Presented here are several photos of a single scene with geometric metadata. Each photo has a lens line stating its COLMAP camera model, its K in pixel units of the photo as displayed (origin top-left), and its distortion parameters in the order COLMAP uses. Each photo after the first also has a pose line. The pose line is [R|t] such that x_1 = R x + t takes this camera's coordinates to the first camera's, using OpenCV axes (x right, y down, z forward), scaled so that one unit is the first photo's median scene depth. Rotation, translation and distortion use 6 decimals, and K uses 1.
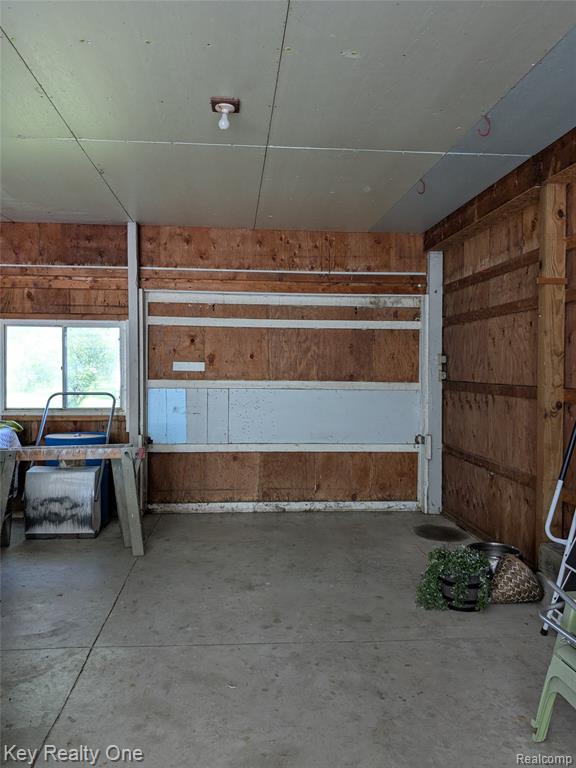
lens RADIAL K [[609.2, 0, 288.9], [0, 609.2, 380.4], [0, 0, 1]] dist [0.059528, -0.097047]
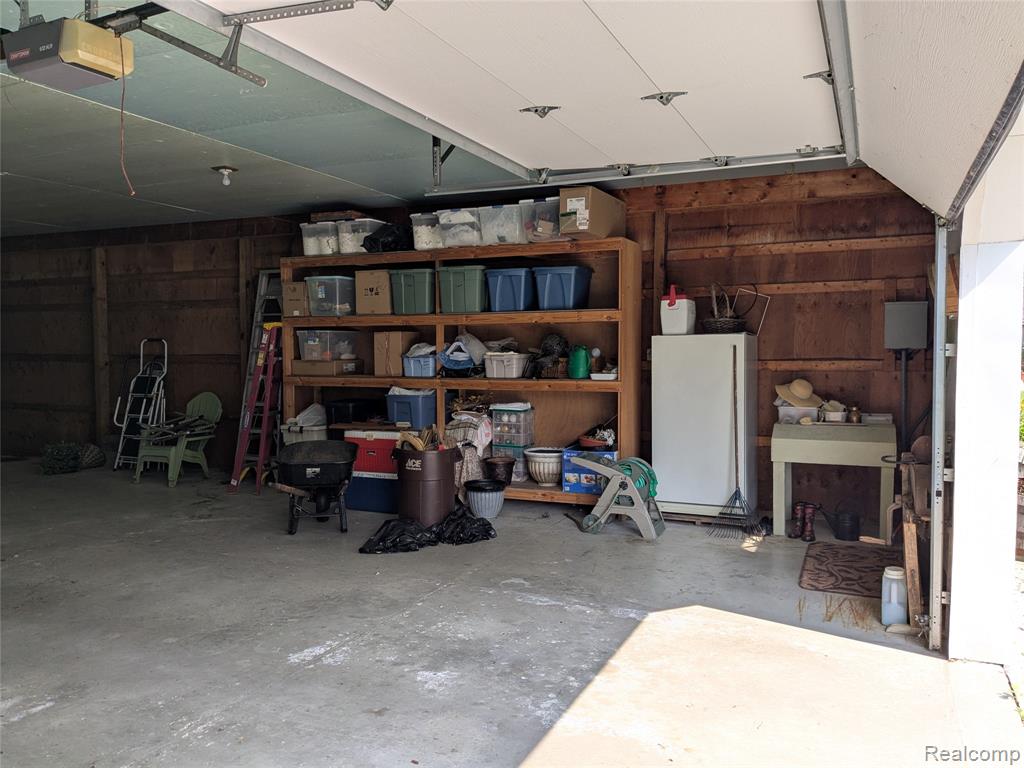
lens RADIAL K [[812.3, 0, 512.0], [0, 812.3, 384.0], [0, 0, 1]] dist [0.059528, -0.097047]
pose [[0.491257, -0.048597, 0.869658, -0.743781], [0.020462, 0.998811, 0.044256, 0.010615], [-0.870774, -0.003946, 0.491667, -0.868025]]
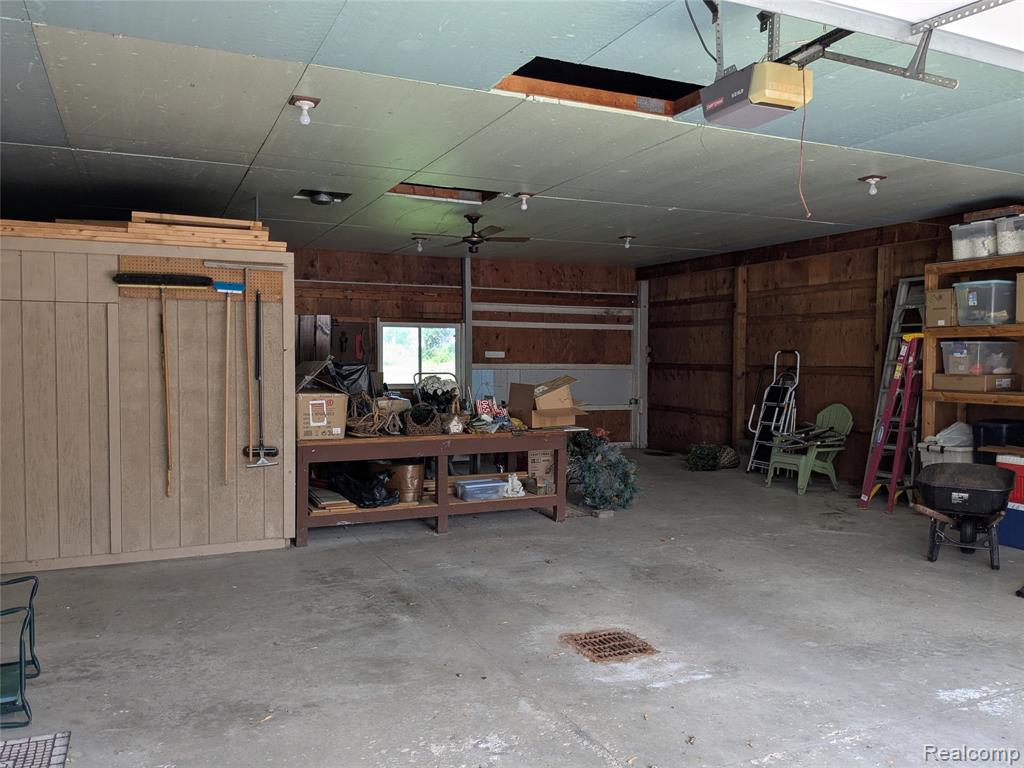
lens RADIAL K [[812.3, 0, 512.0], [0, 812.3, 384.0], [0, 0, 1]] dist [0.059528, -0.097047]
pose [[0.943136, -0.013646, 0.332126, -0.775480], [0.007348, 0.999769, 0.020213, 0.009123], [-0.332325, -0.016623, 0.943019, -0.857171]]
